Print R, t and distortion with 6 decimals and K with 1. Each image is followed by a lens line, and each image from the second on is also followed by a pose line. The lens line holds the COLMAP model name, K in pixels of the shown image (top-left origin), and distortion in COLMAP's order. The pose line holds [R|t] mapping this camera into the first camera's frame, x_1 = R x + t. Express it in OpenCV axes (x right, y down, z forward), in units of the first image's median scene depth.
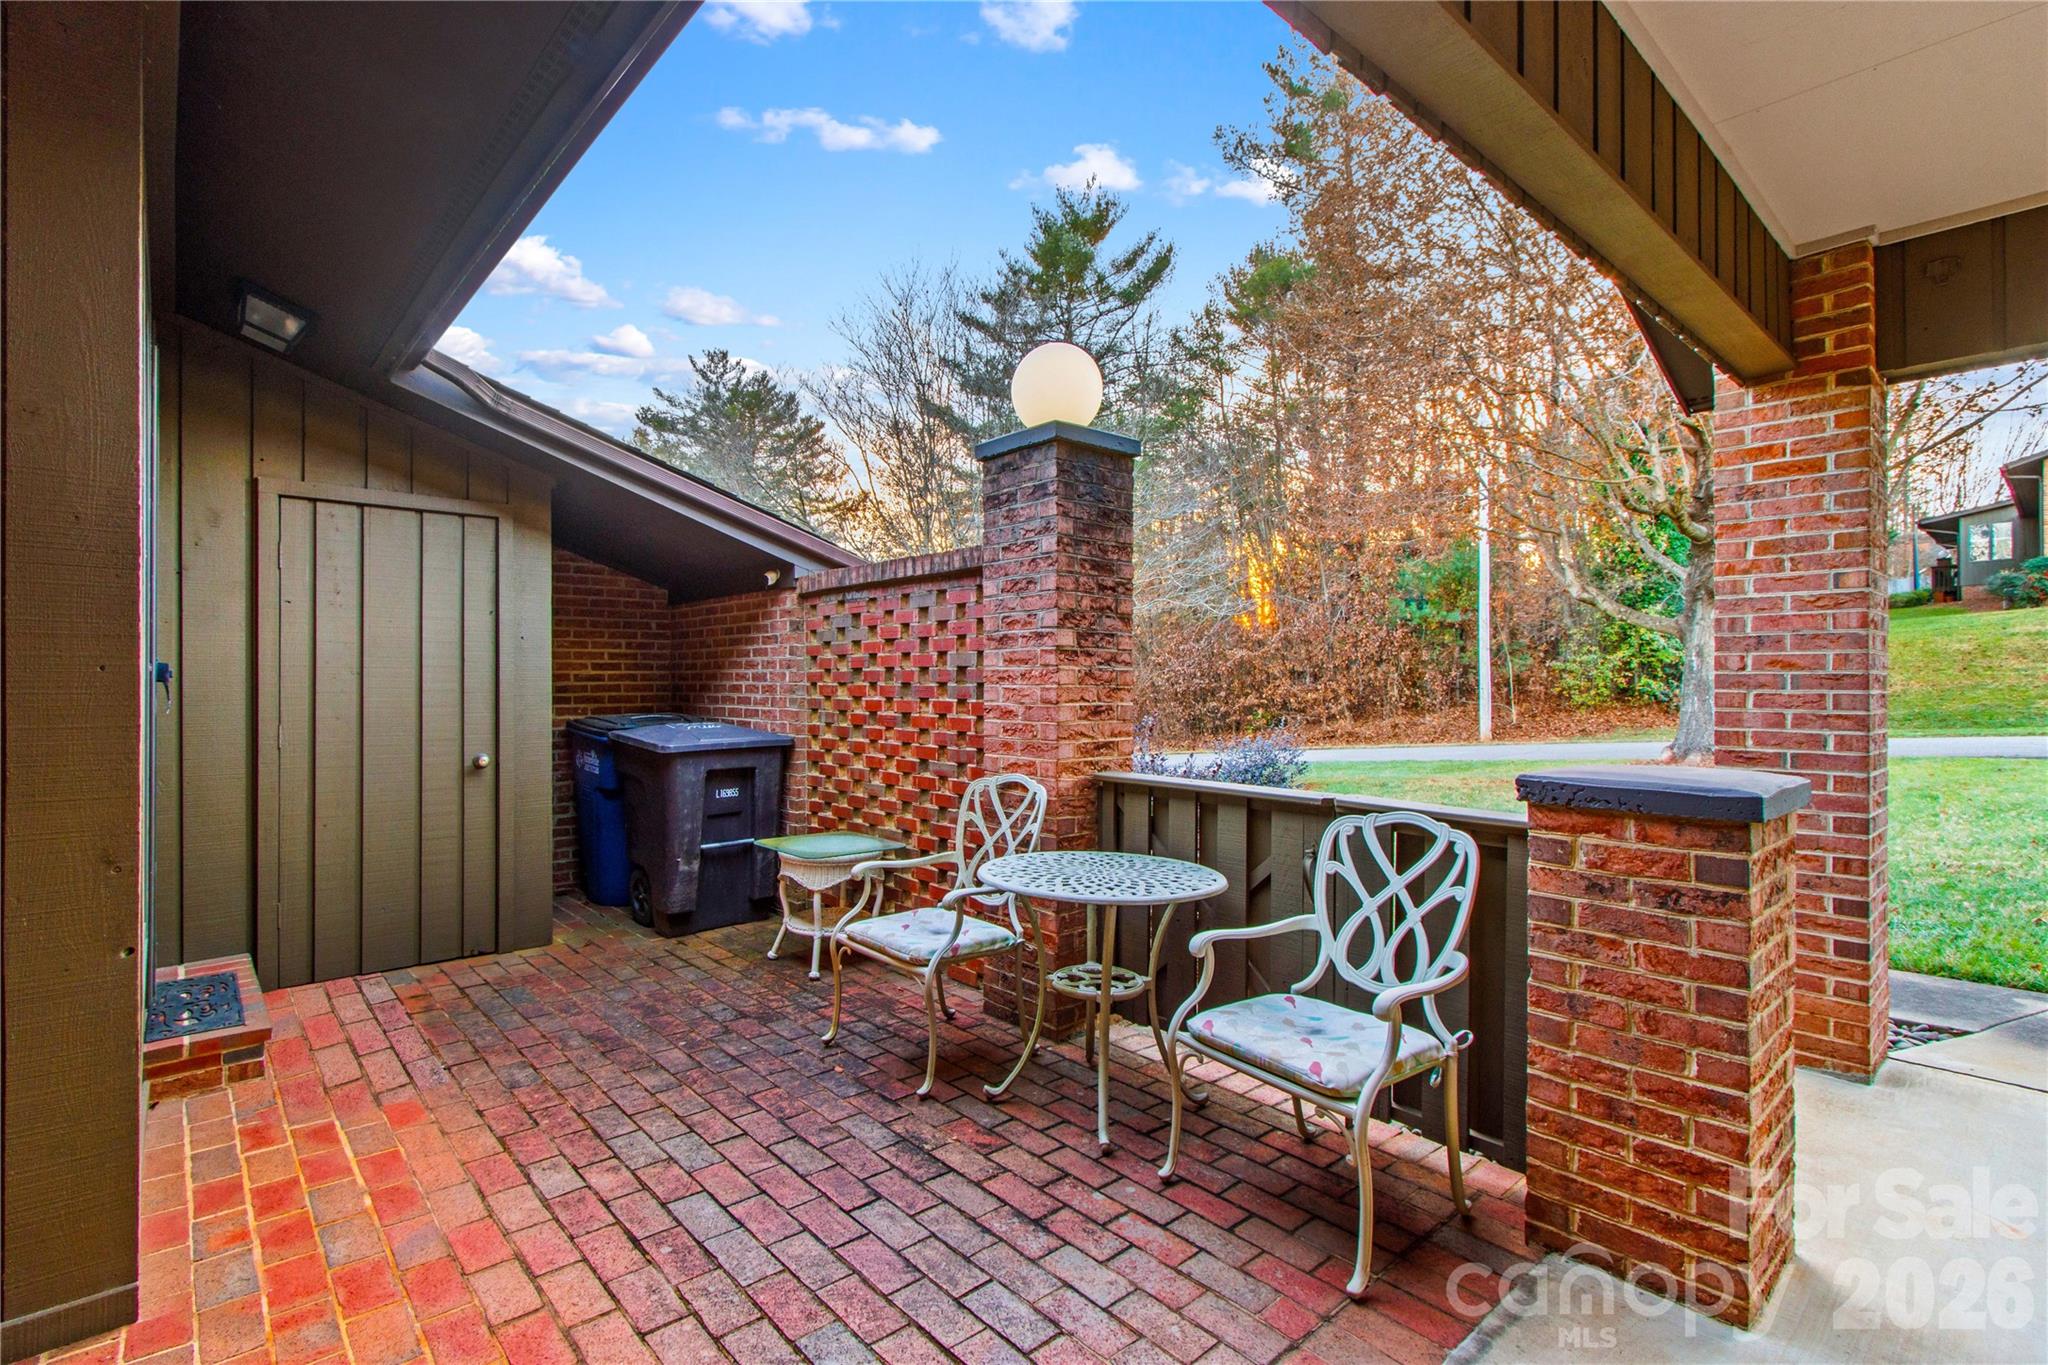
lens RADIAL K [[937.2, 0, 1024.0], [0, 937.2, 682.5], [0, 0, 1]] dist [-0.002779, -0.000335]
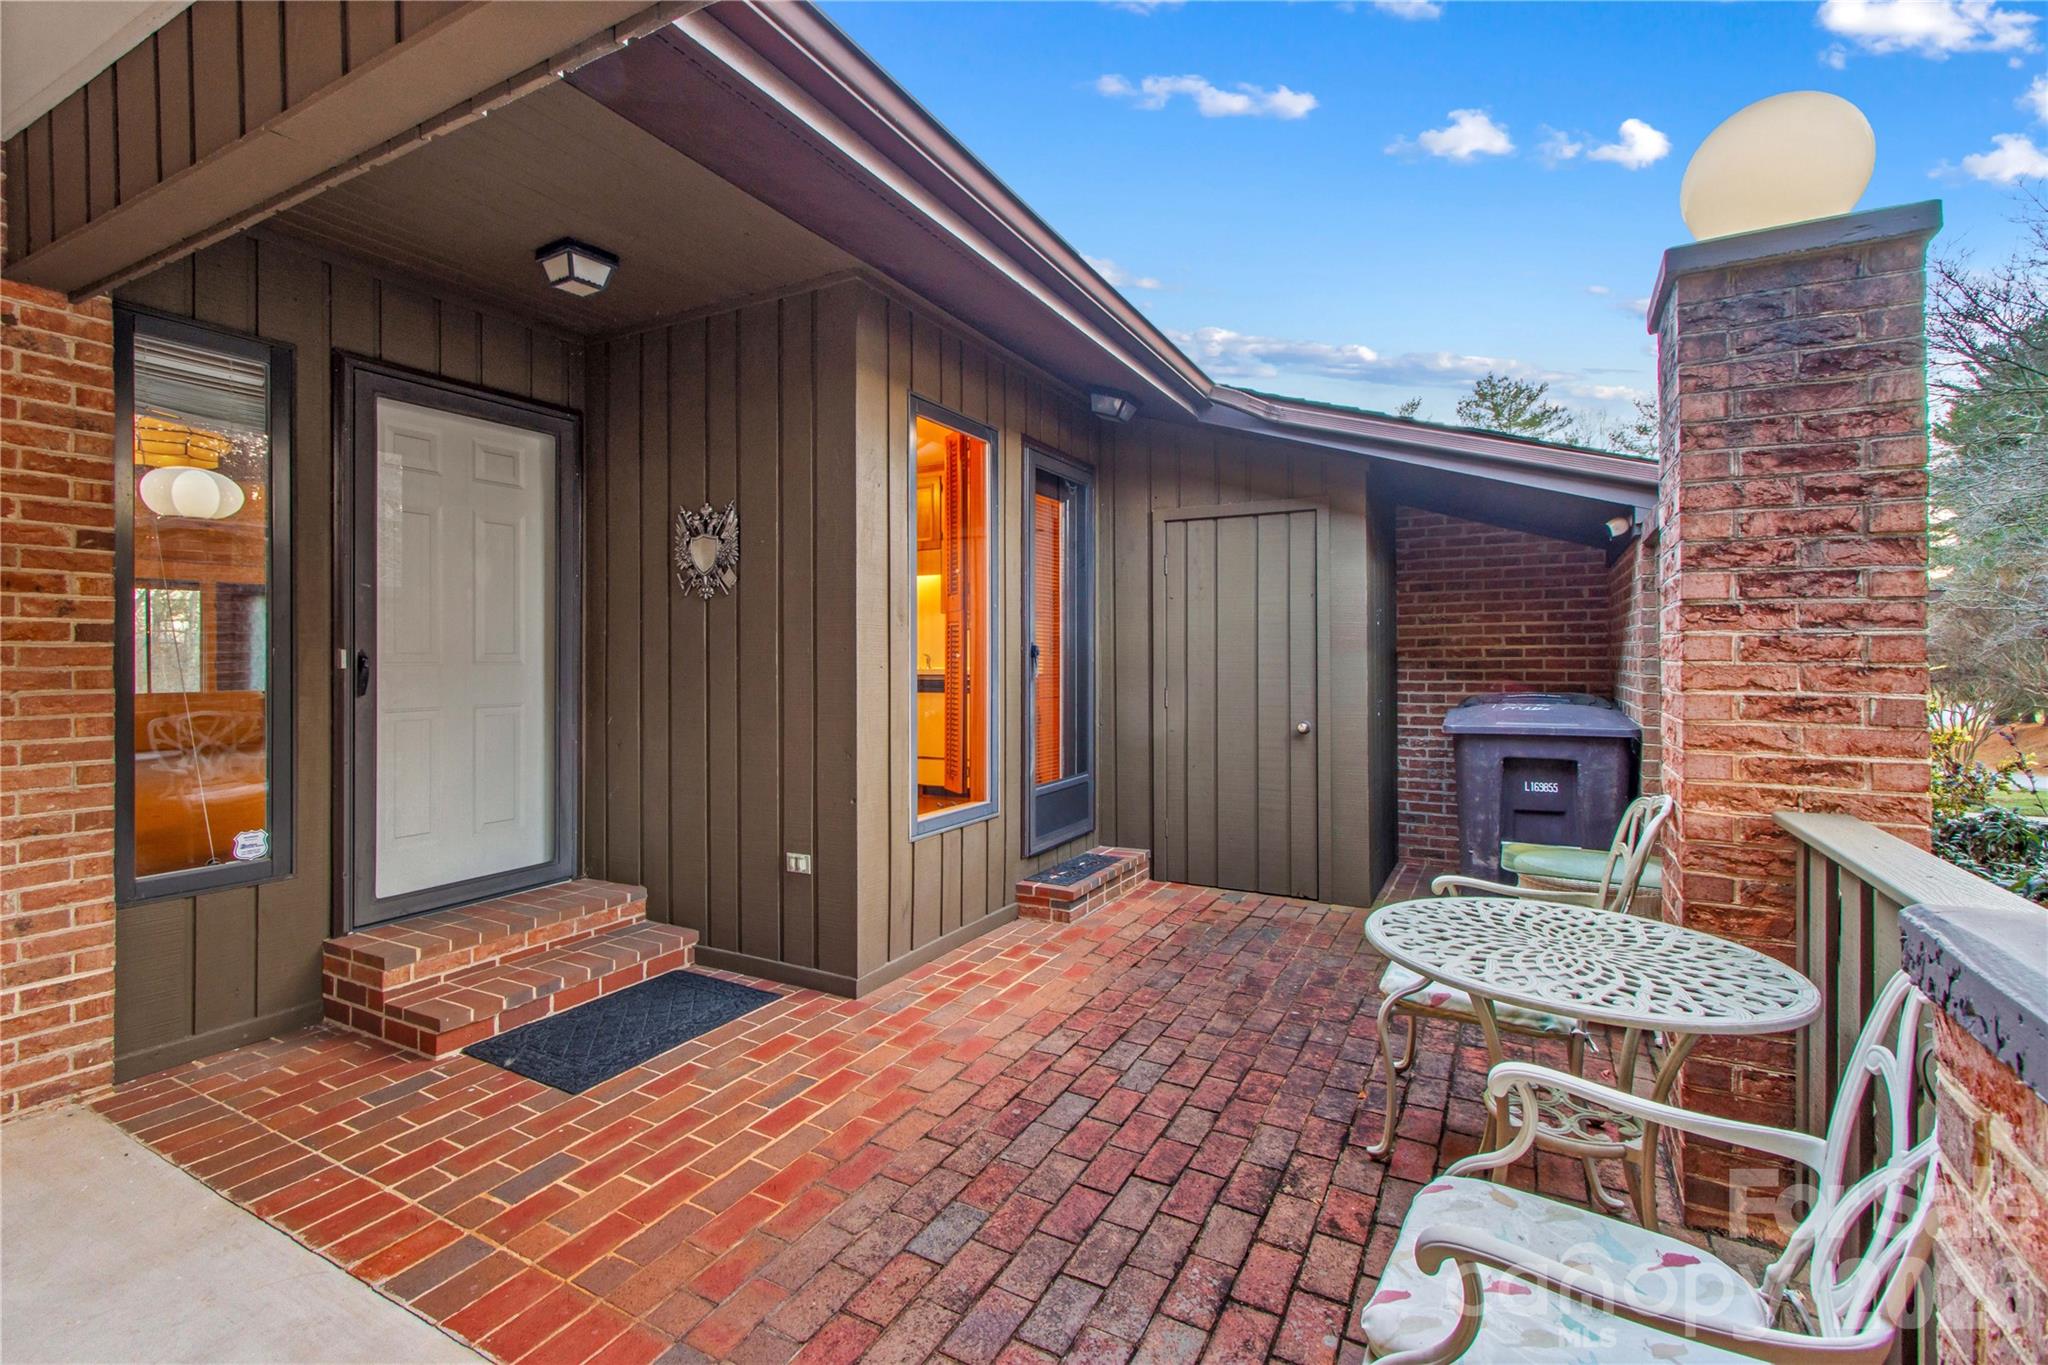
lens RADIAL K [[949.0, 0, 972.0], [0, 949.0, 654.4], [0, 0, 1]] dist [0.002717, -0.010403]
pose [[0.304444, -0.002717, -0.952526, 0.482697], [-0.001347, 0.999994, -0.003283, 0.000750], [0.952529, 0.002282, 0.304439, 0.333822]]
